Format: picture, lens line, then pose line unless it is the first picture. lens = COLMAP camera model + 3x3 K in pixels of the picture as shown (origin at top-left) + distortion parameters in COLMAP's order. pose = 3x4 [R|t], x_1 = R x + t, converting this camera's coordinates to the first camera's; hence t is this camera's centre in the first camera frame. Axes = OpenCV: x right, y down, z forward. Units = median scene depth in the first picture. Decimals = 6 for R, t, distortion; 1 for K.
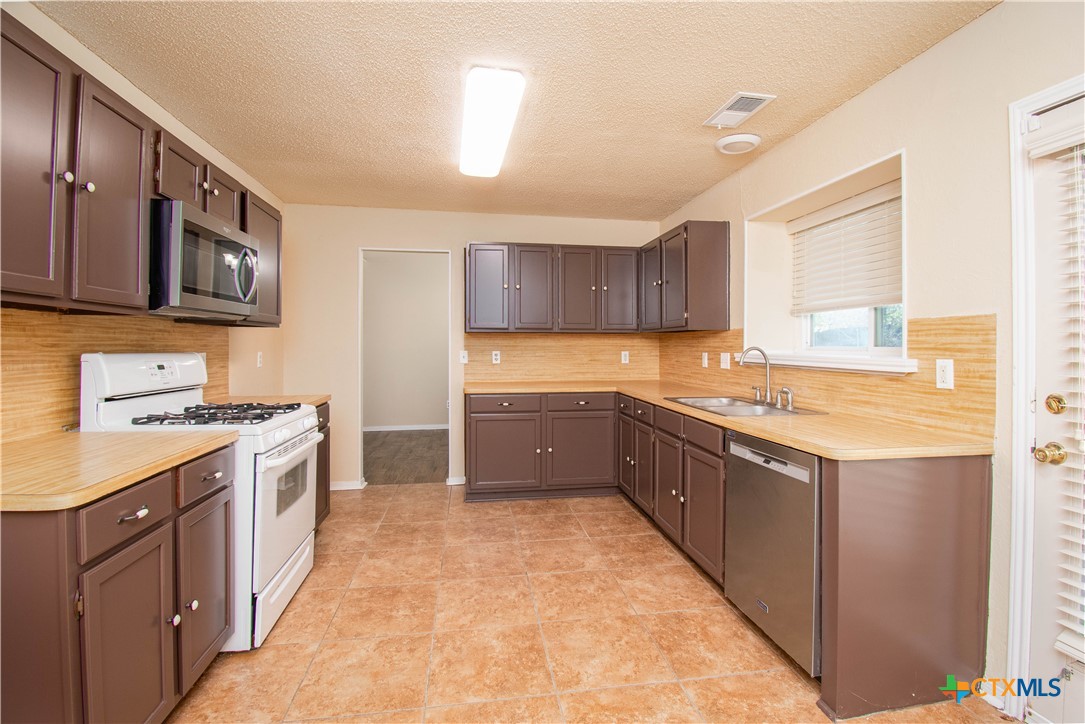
lens RADIAL K [[472.4, 0, 555.6], [0, 472.4, 352.1], [0, 0, 1]] dist [0.001997, -0.000074]
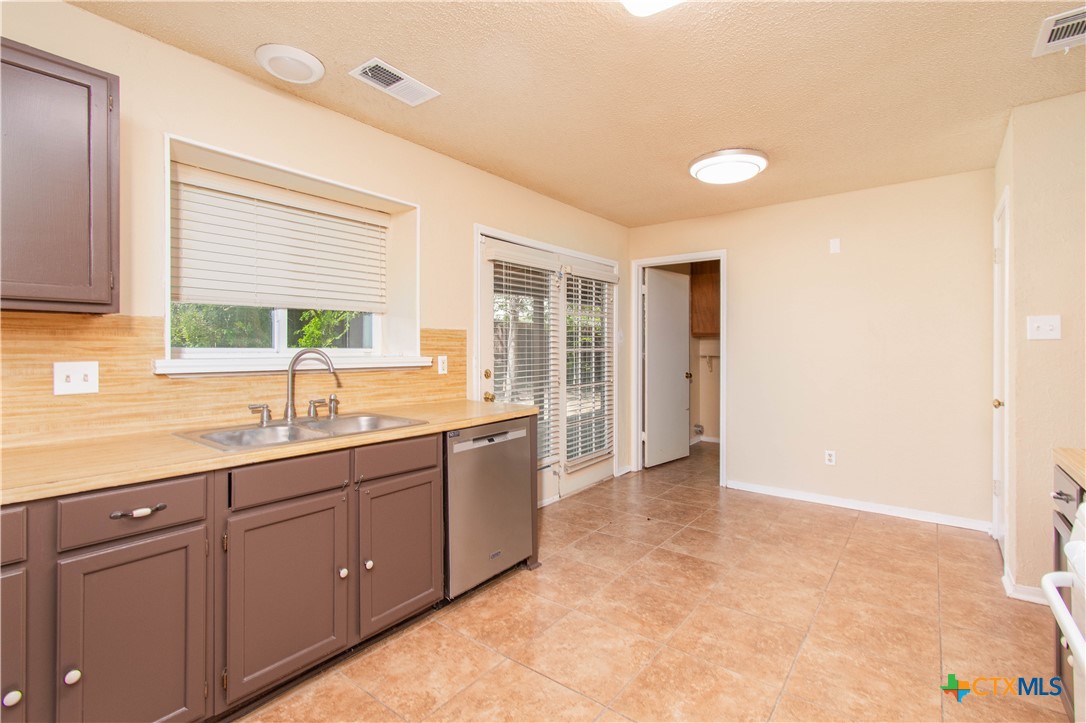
lens RADIAL K [[486.9, 0, 544.9], [0, 486.9, 358.7], [0, 0, 1]] dist [0.003215, -0.000841]
pose [[-0.655560, -0.014782, 0.754999, -0.627311], [0.011729, 0.999488, 0.029753, -0.019514], [-0.755052, 0.028361, -0.655051, 1.774760]]
